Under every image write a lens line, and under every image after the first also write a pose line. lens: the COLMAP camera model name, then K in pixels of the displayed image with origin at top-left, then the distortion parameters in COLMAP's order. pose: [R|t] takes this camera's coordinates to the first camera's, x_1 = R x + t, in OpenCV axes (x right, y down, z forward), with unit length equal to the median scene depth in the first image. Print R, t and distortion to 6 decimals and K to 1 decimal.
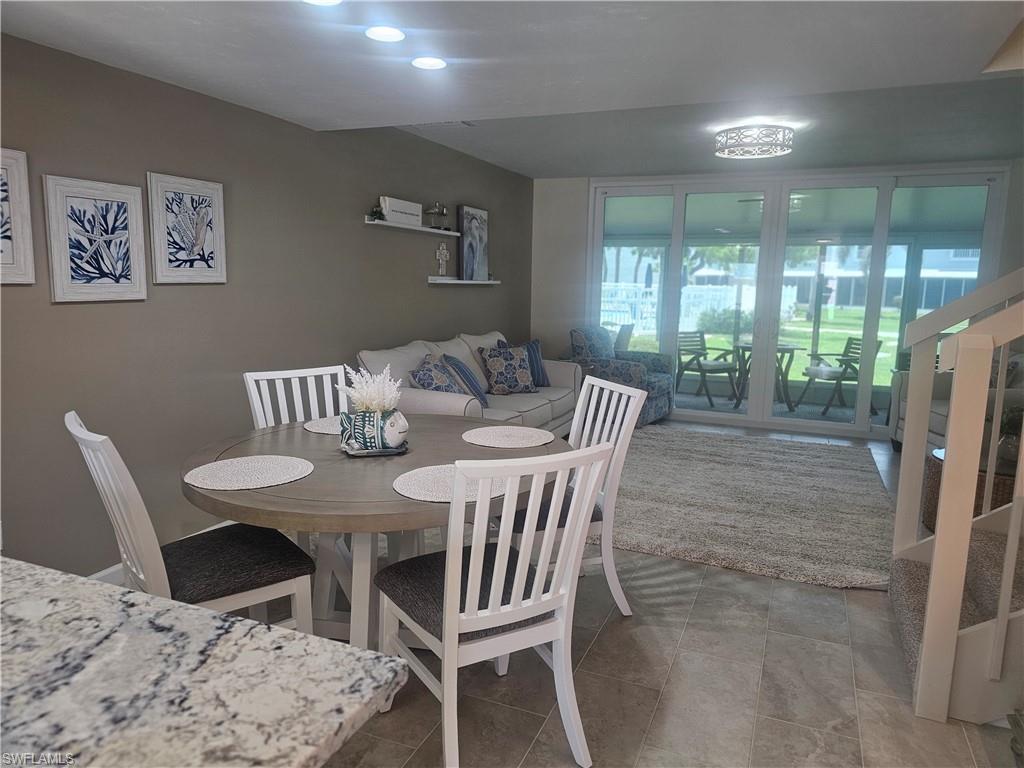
lens RADIAL K [[693.0, 0, 512.0], [0, 693.0, 384.0], [0, 0, 1]] dist [0.049638, -0.000749]
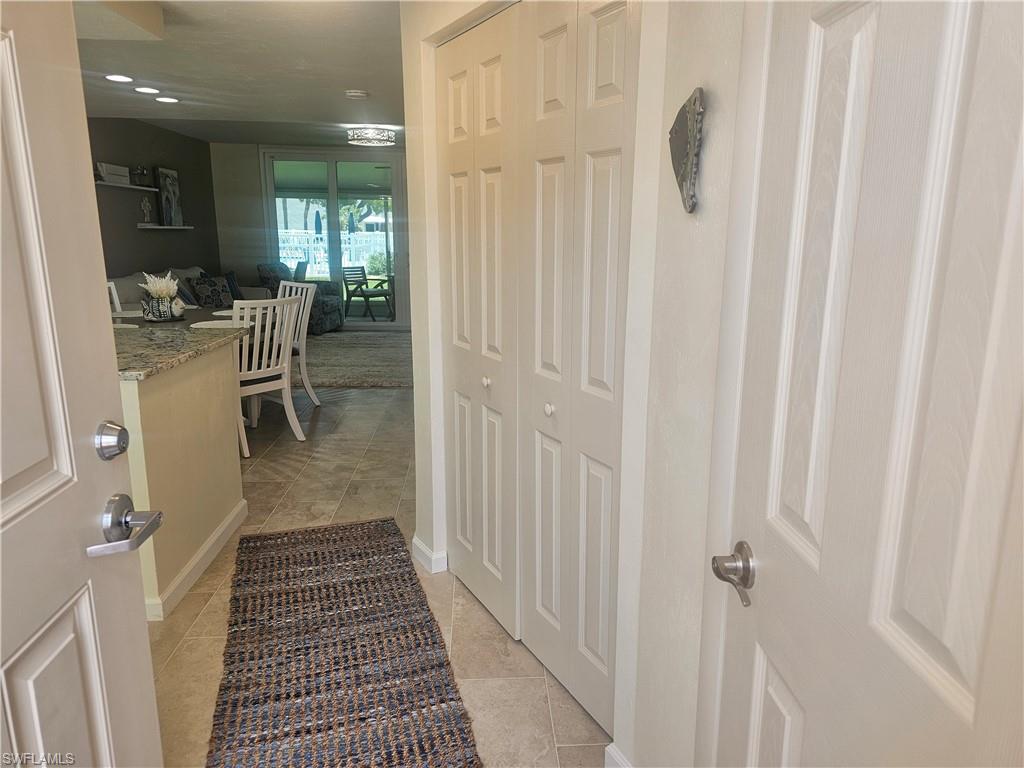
lens RADIAL K [[702.0, 0, 530.7], [0, 702.0, 382.8], [0, 0, 1]] dist [0.024804, -0.001601]
pose [[0.888763, -0.109137, 0.445185, -0.066547], [0.078170, 0.993101, 0.087401, 0.060809], [-0.451653, -0.042879, 0.891163, -0.384501]]
